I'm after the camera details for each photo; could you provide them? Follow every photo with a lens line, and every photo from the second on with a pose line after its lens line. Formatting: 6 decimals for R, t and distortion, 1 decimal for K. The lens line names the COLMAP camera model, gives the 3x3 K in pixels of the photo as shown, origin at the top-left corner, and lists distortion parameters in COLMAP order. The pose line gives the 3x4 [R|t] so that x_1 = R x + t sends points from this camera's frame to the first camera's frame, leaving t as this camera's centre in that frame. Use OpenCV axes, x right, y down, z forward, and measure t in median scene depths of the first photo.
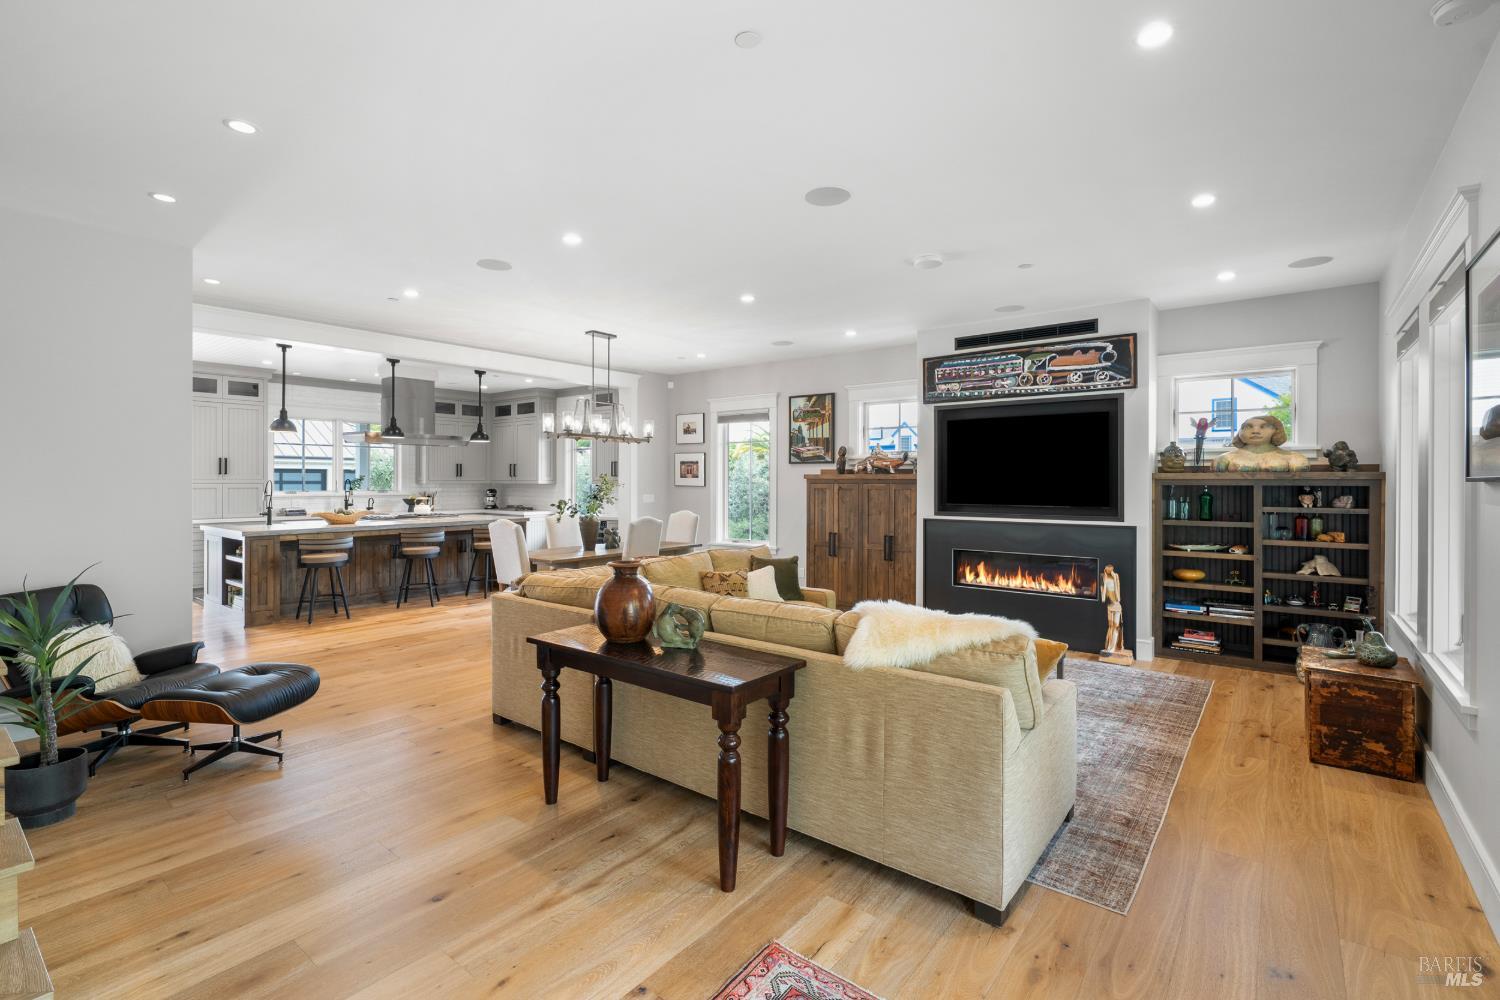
lens RADIAL K [[685.9, 0, 749.2], [0, 685.9, 481.8], [0, 0, 1]] dist [-0.001433, -0.000168]
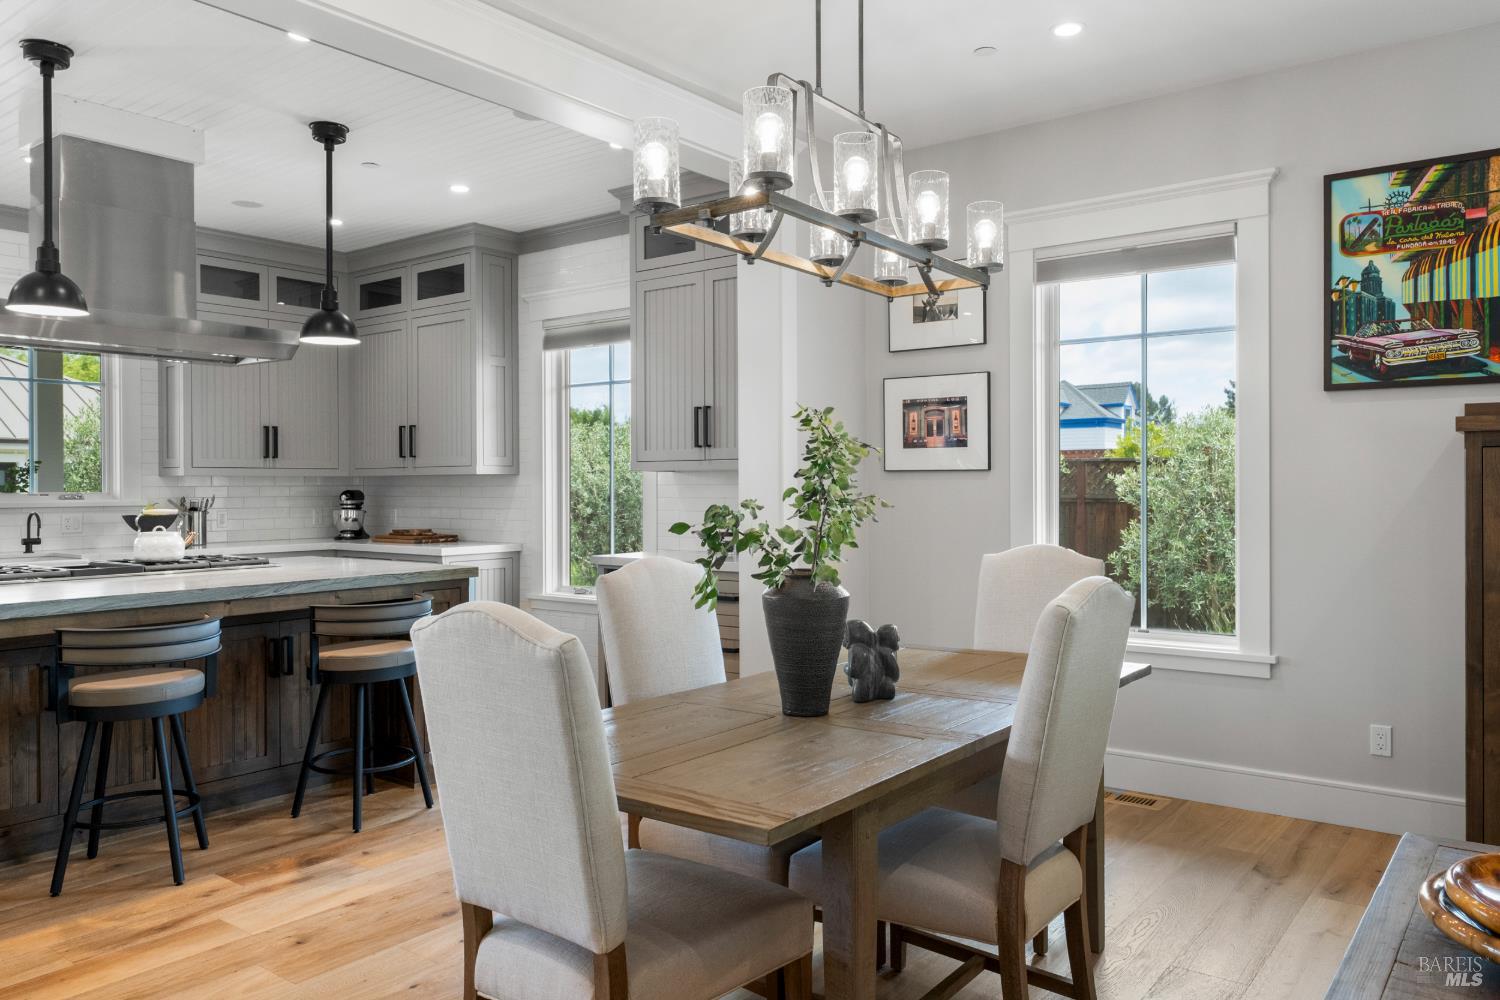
lens RADIAL K [[1094.1, 0, 750.5], [0, 1094.1, 493.0], [0, 0, 1]] dist [-0.005389, 0.000525]
pose [[0.999926, -0.007626, 0.009434, -0.228351], [0.007590, 0.999964, 0.003905, 0.017958], [-0.009463, -0.003833, 0.999948, 0.548479]]
